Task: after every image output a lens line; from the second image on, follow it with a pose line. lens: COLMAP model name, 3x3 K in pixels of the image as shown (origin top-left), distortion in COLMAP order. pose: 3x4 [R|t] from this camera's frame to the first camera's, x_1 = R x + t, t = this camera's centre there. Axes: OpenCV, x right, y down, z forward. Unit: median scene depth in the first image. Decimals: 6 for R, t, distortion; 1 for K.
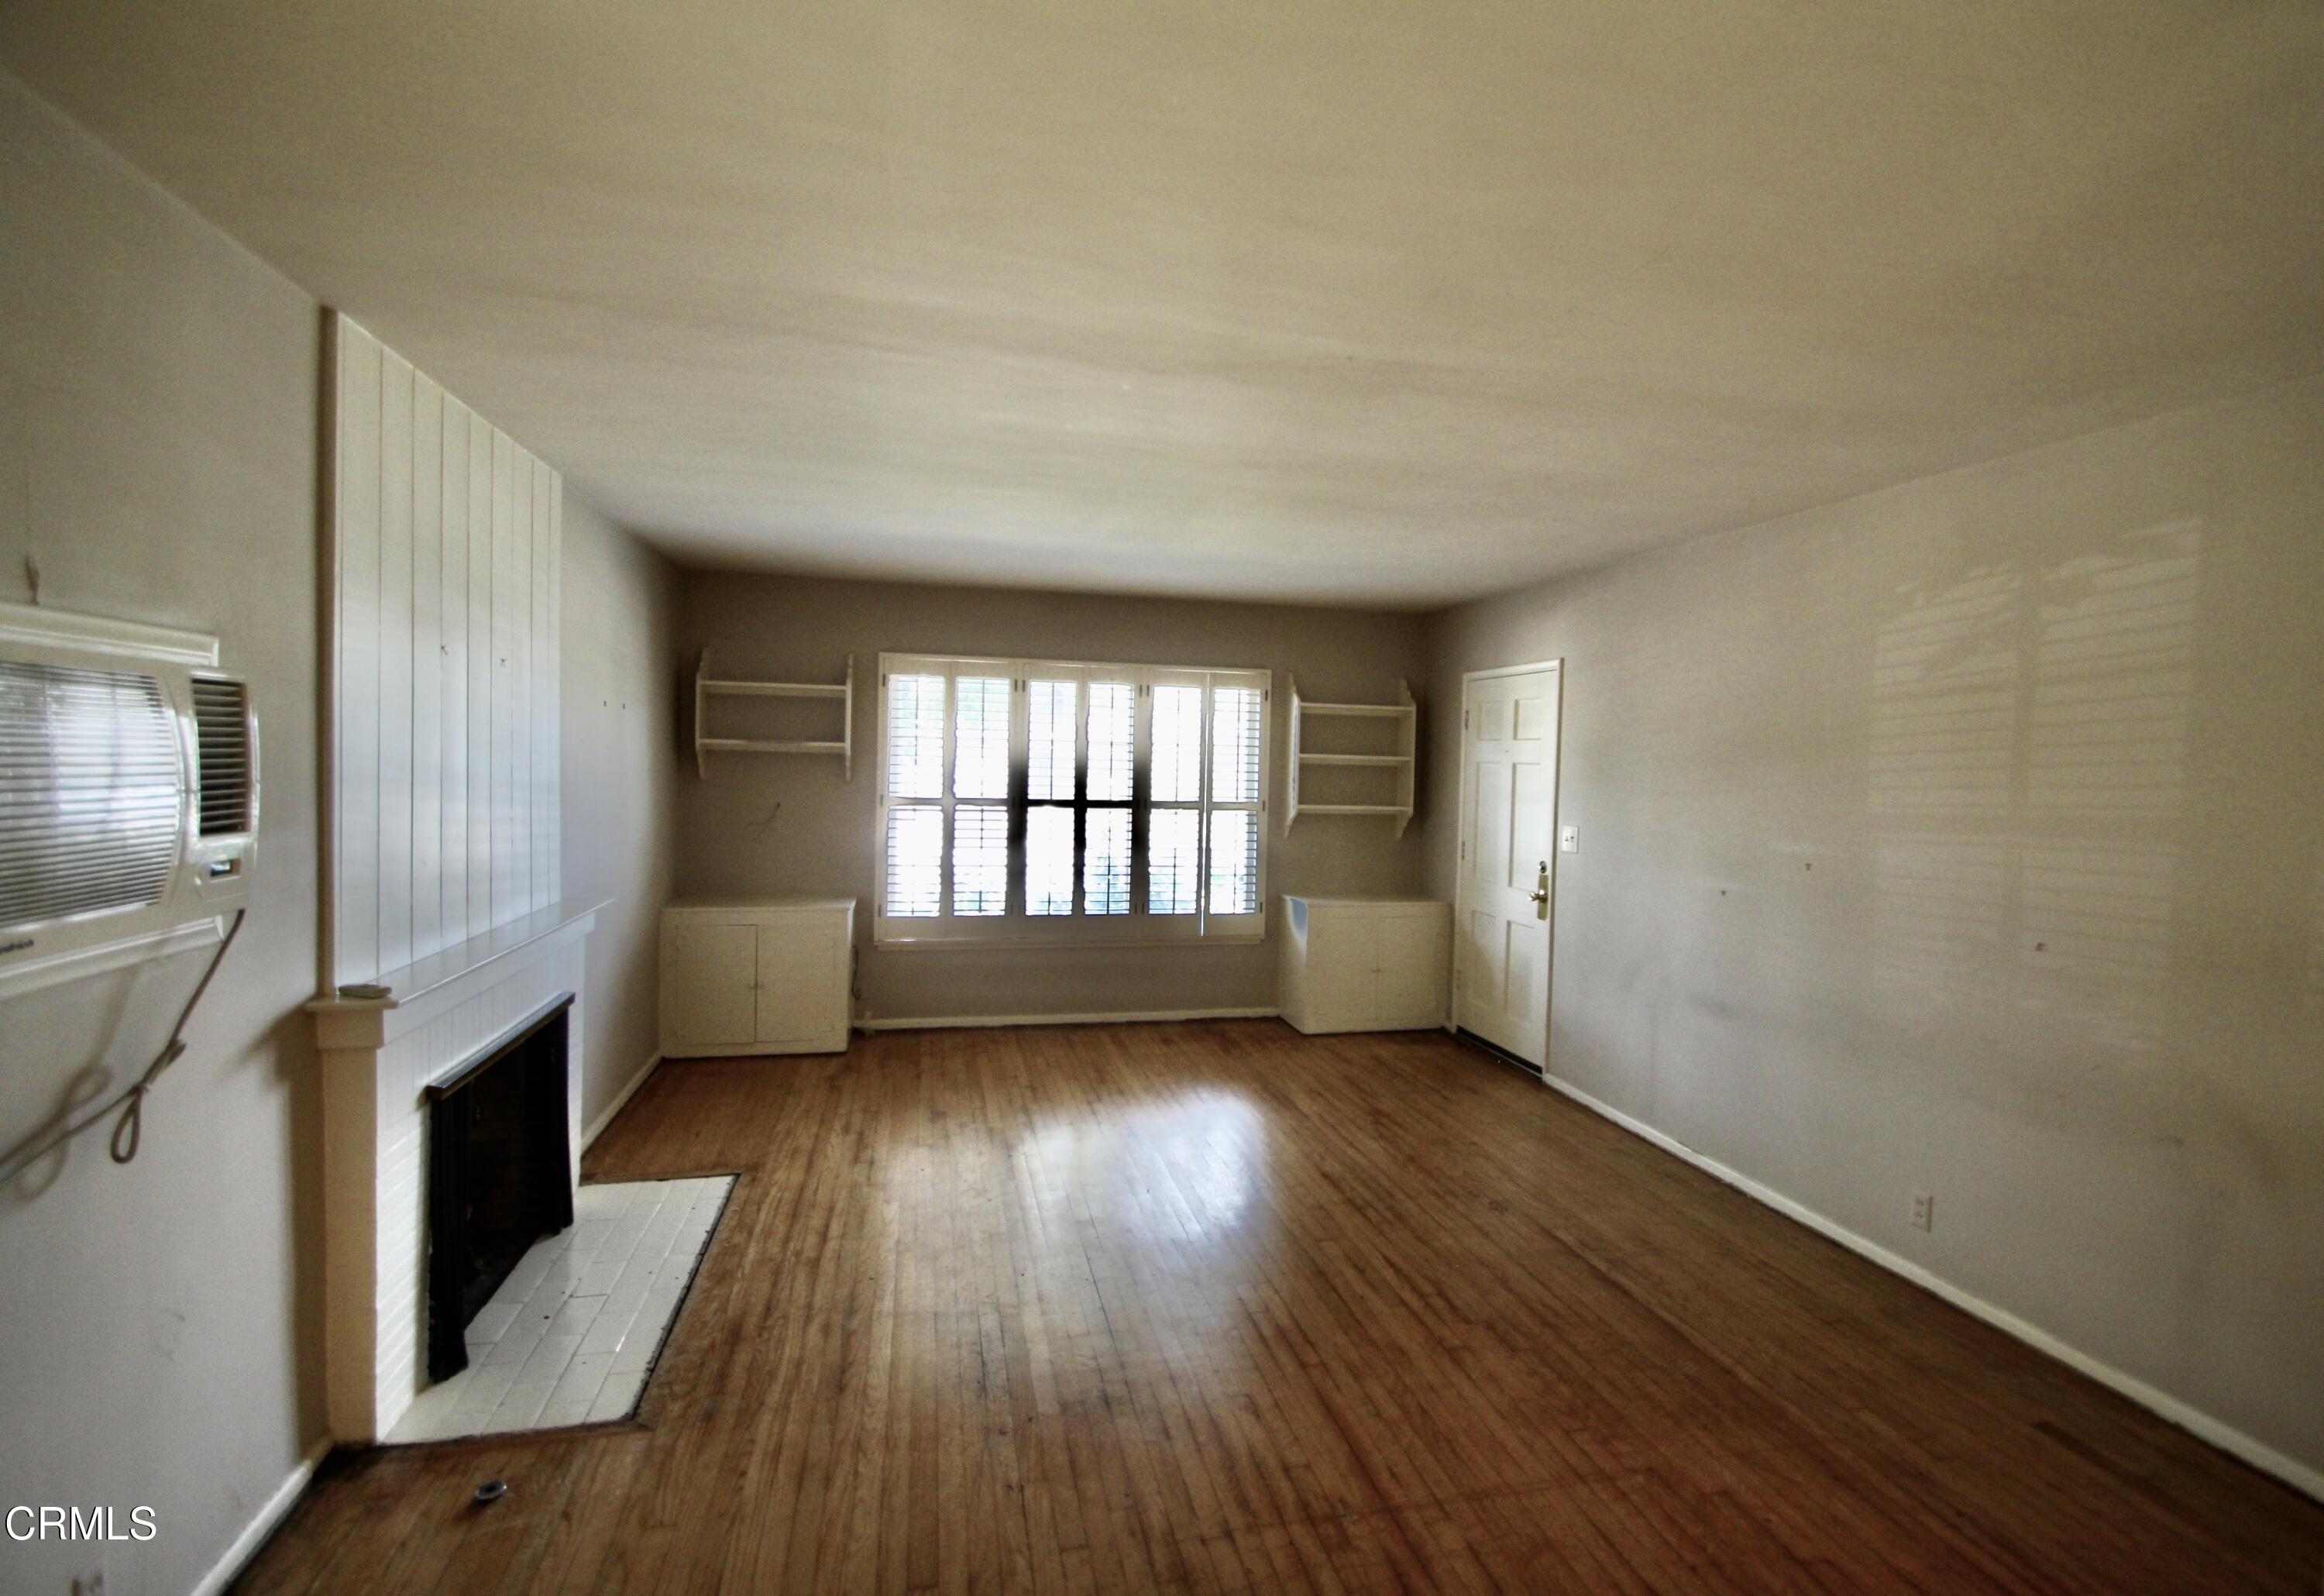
lens RADIAL K [[1081.1, 0, 1184.8], [0, 1081.1, 791.3], [0, 0, 1]] dist [0.002325, 0.000382]
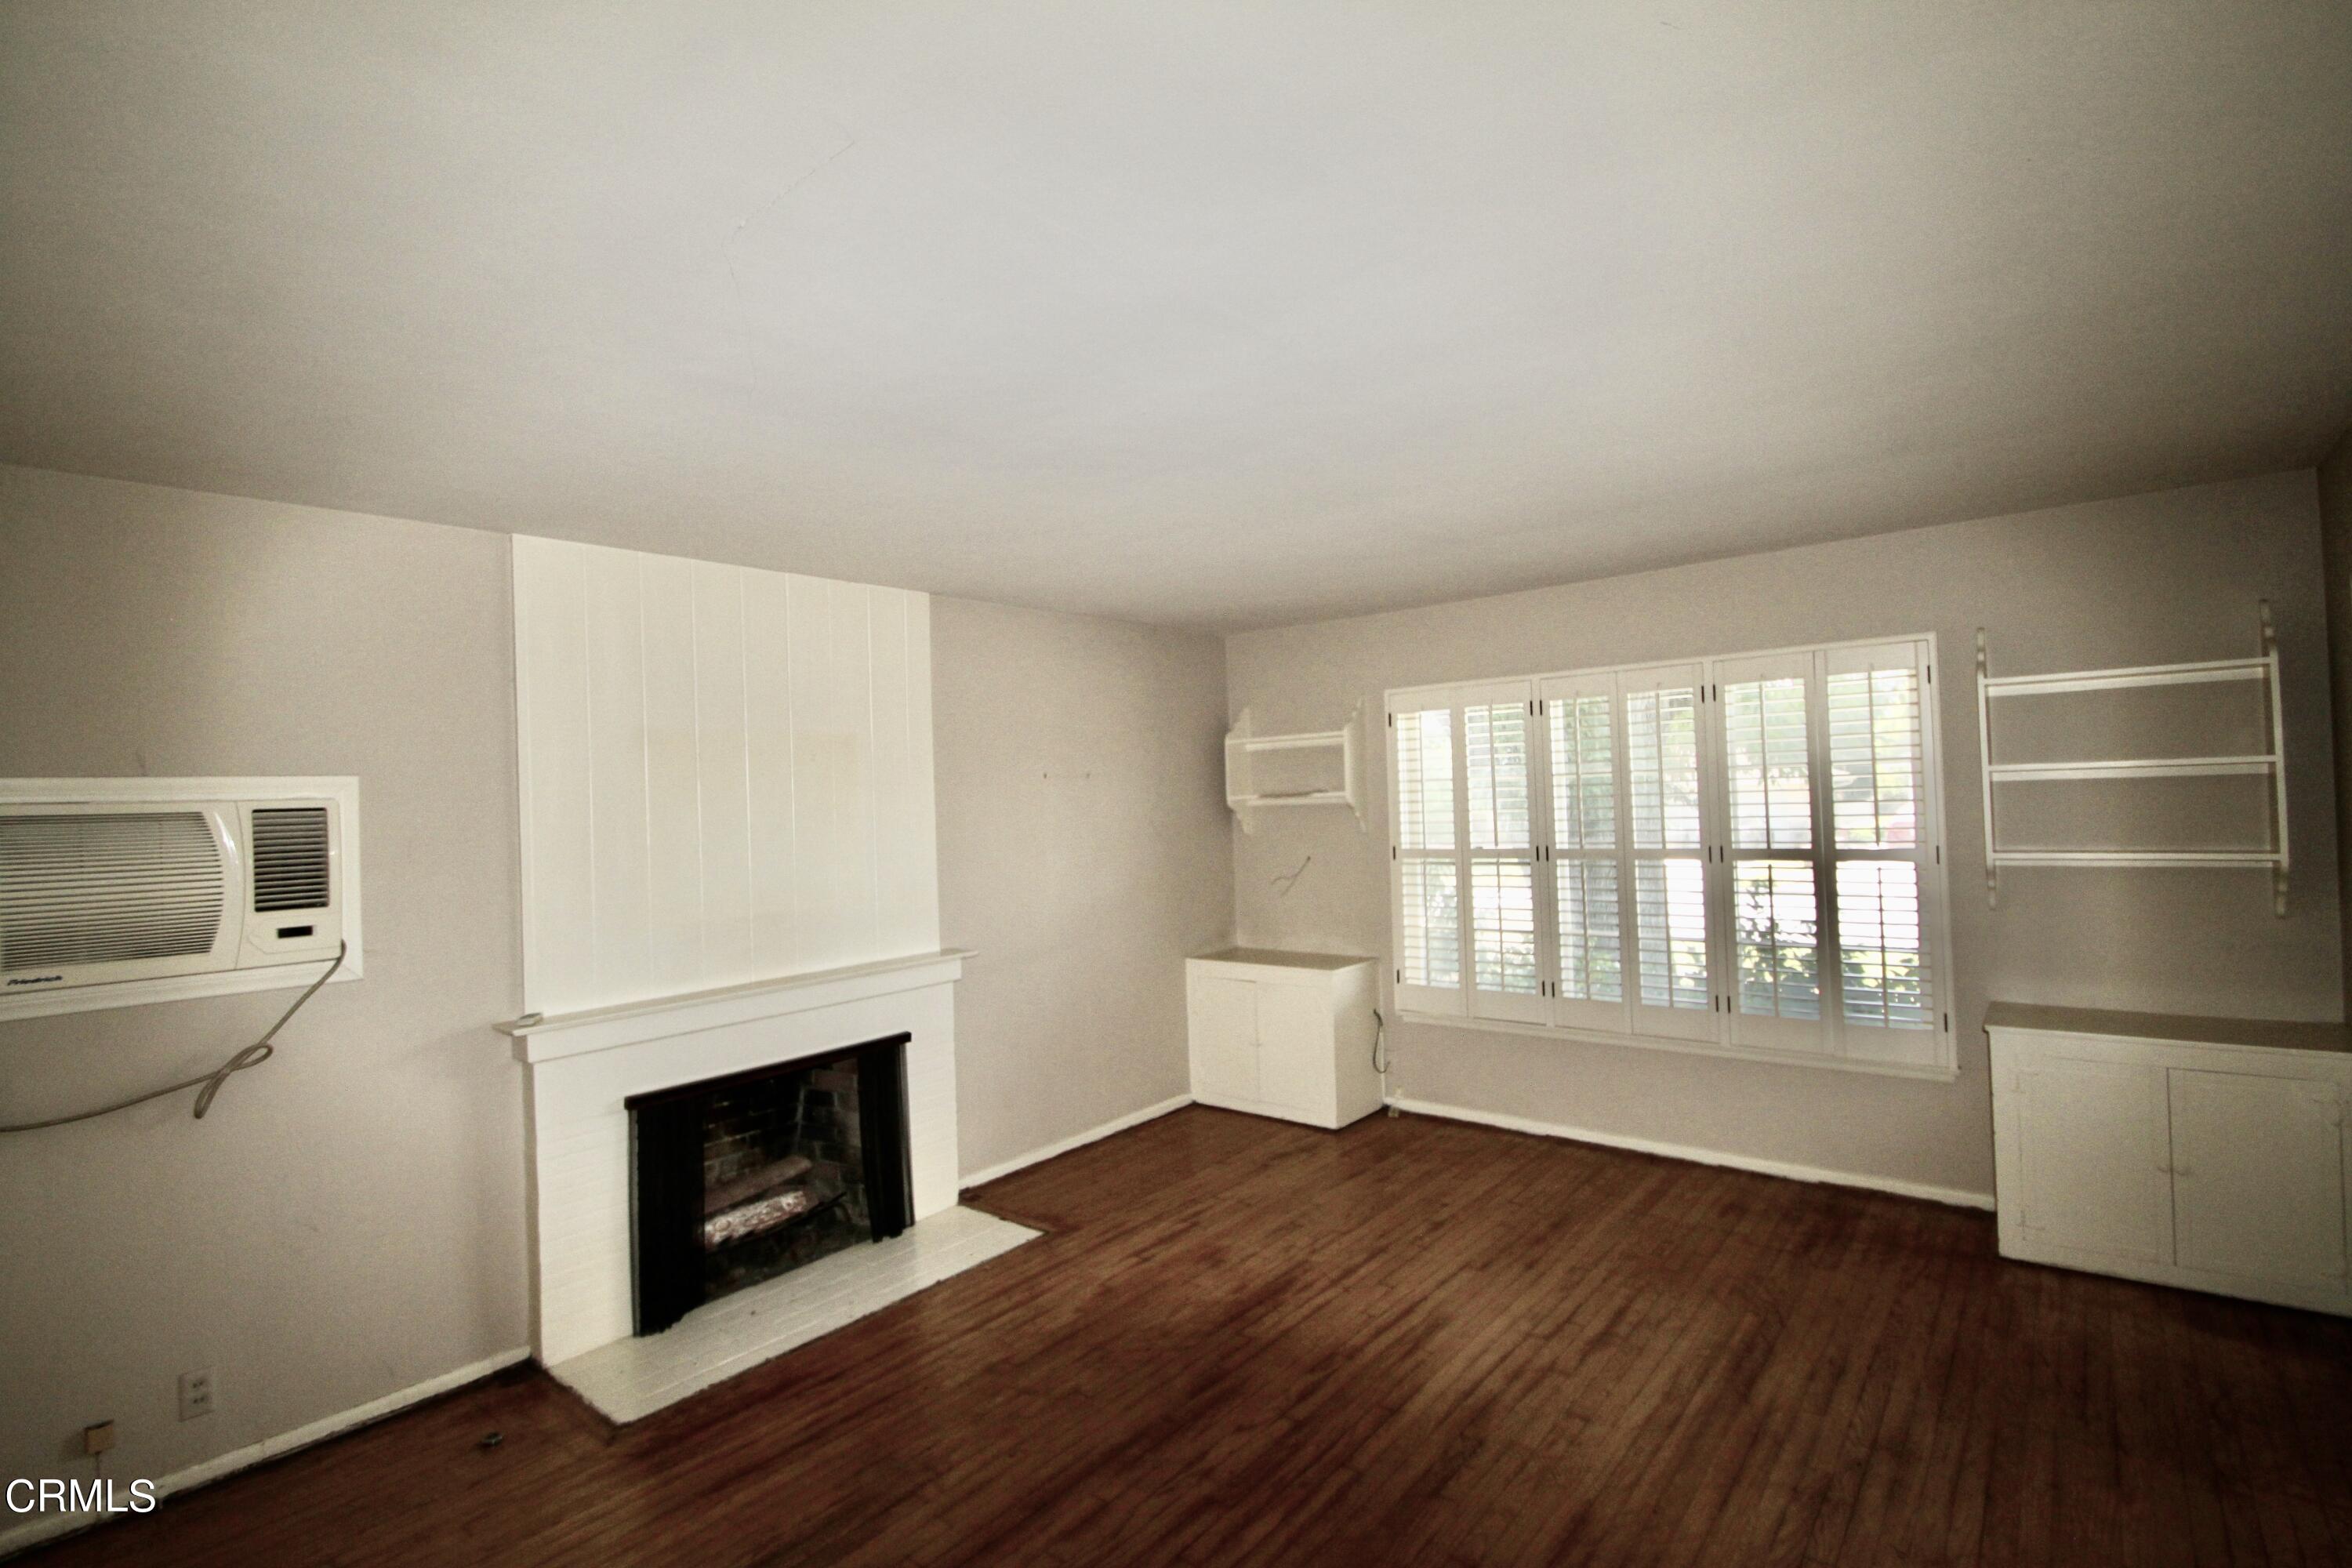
lens RADIAL K [[1075.3, 0, 1176.0], [0, 1075.3, 784.0], [0, 0, 1]] dist [0.011298, -0.000735]
pose [[0.609055, -0.057917, -0.791010, 0.396985], [0.026945, 0.998265, -0.052345, -0.008675], [0.792670, 0.010567, 0.609560, 0.388717]]
